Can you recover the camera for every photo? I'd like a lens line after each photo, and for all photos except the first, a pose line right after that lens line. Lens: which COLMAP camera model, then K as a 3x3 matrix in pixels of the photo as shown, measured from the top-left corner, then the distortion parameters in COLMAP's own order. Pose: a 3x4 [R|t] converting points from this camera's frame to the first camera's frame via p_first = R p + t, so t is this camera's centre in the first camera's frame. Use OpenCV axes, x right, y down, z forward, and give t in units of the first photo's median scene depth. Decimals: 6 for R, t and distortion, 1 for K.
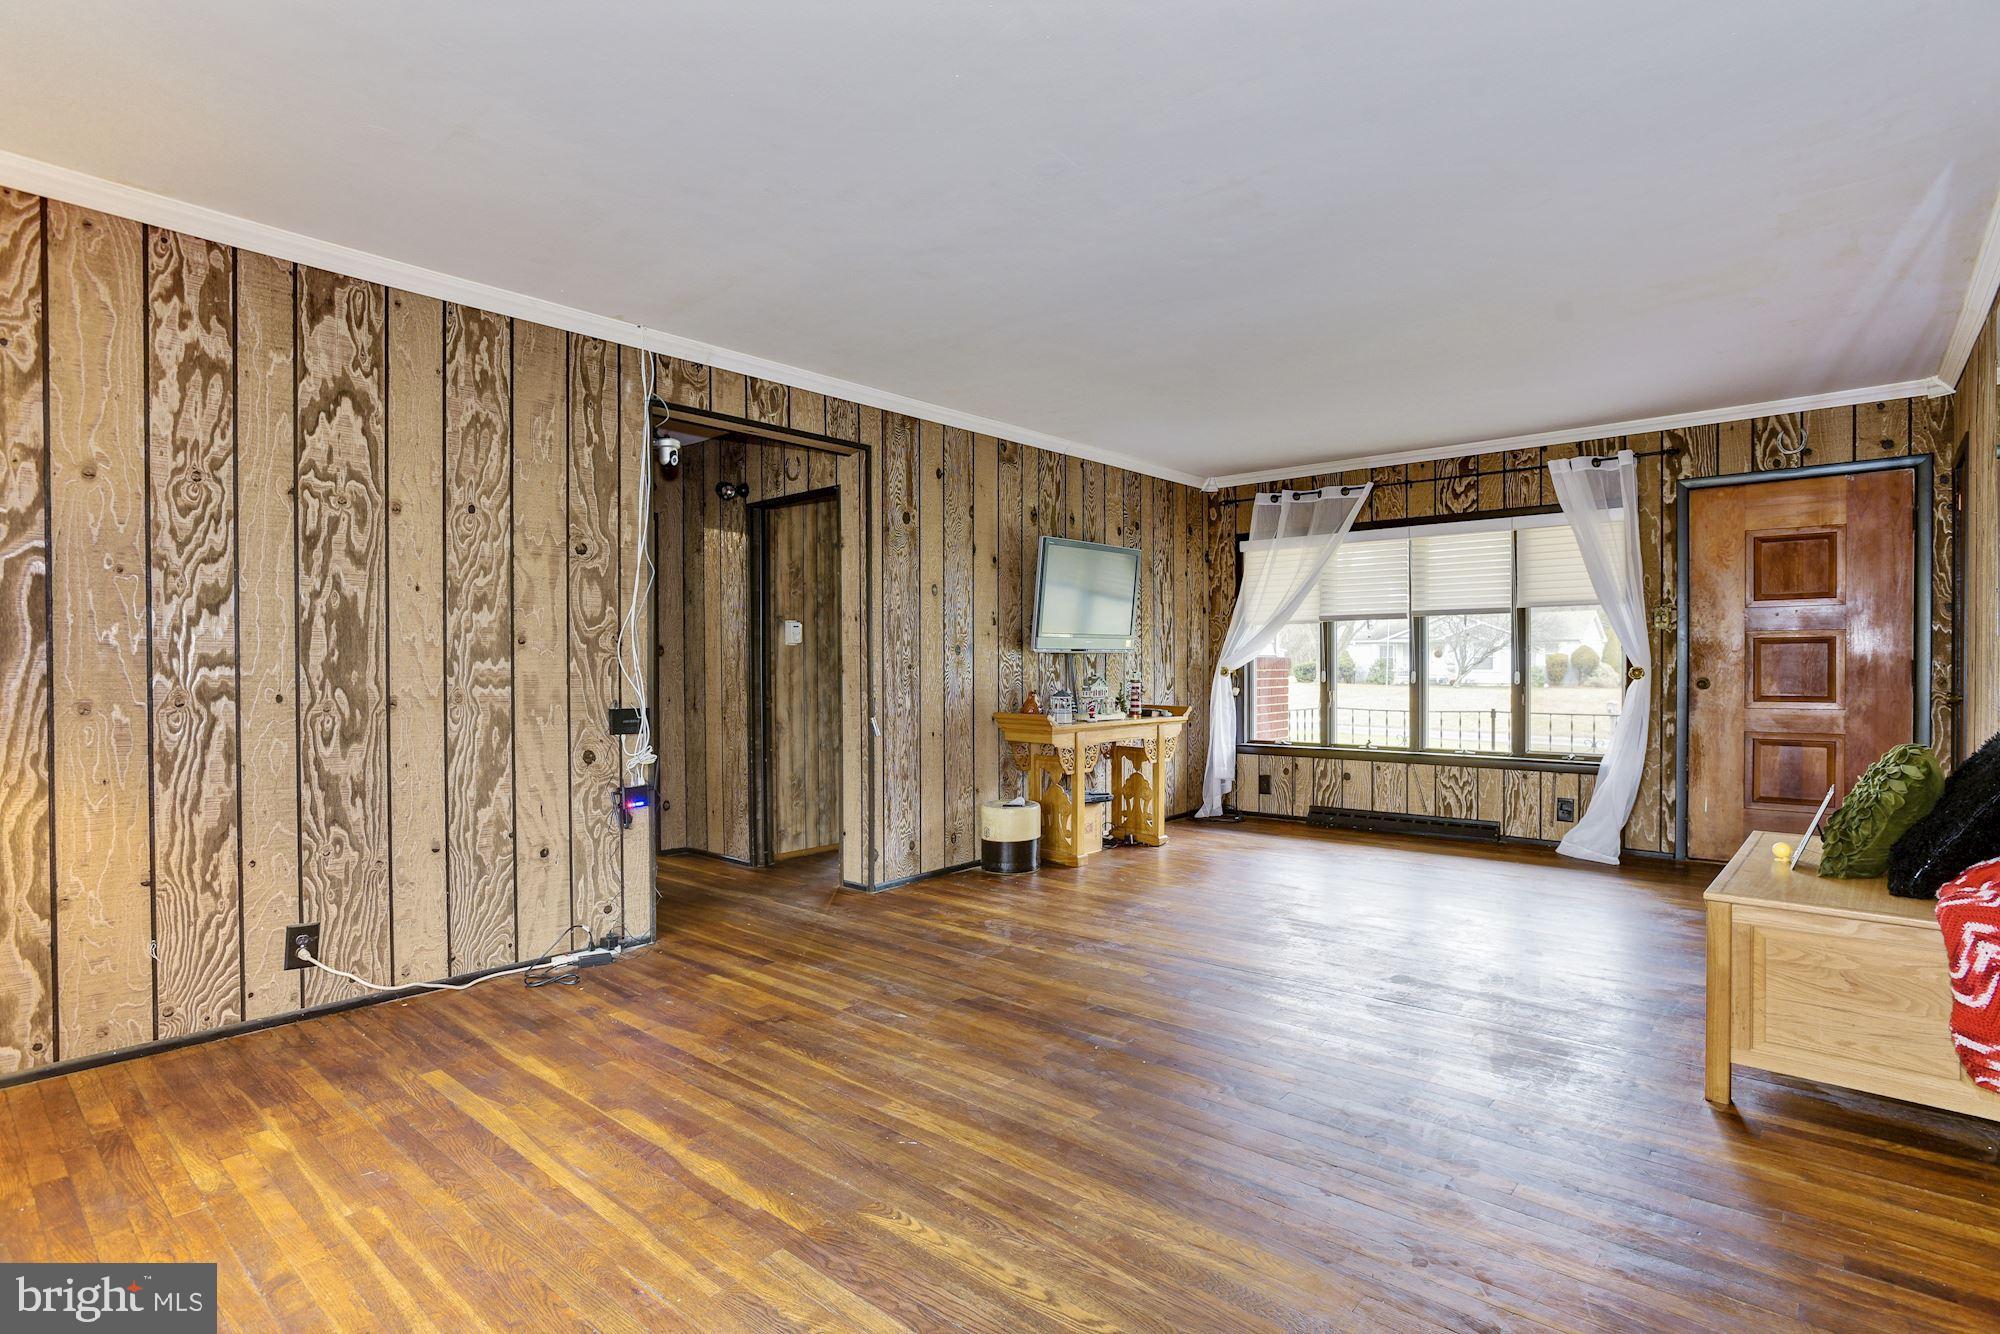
lens RADIAL K [[1003.3, 0, 1025.3], [0, 1003.3, 674.3], [0, 0, 1]] dist [-0.054230, 0.028047]
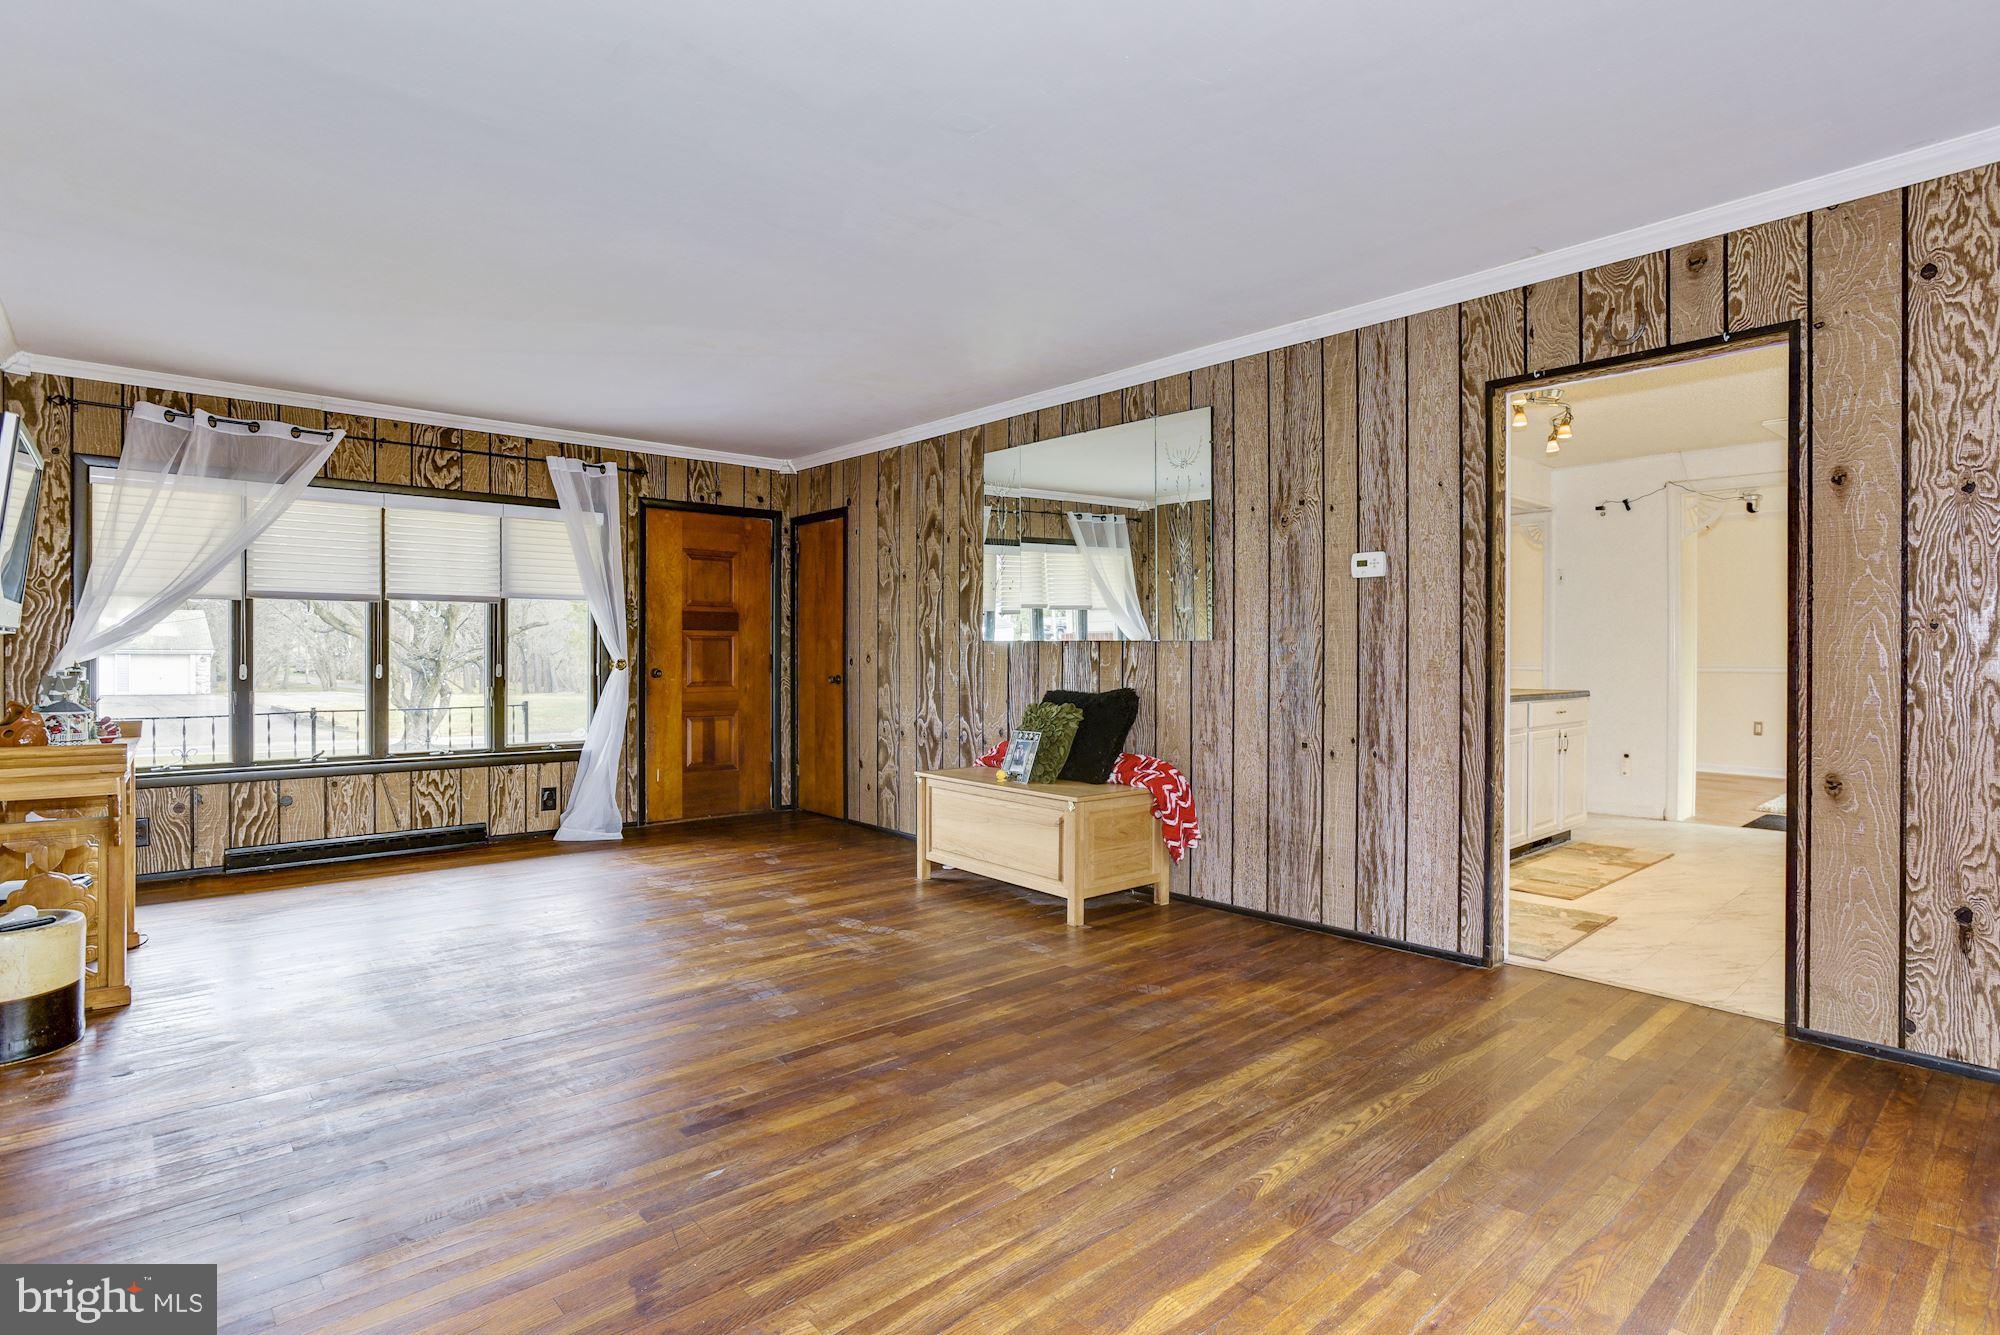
lens RADIAL K [[1003.3, 0, 1025.3], [0, 1003.3, 674.8], [0, 0, 1]] dist [-0.054230, 0.028047]
pose [[0.120499, -0.014808, 0.992603, -0.408309], [0.008061, 0.999870, 0.013938, -0.001635], [-0.992681, 0.006322, 0.120603, 0.381719]]
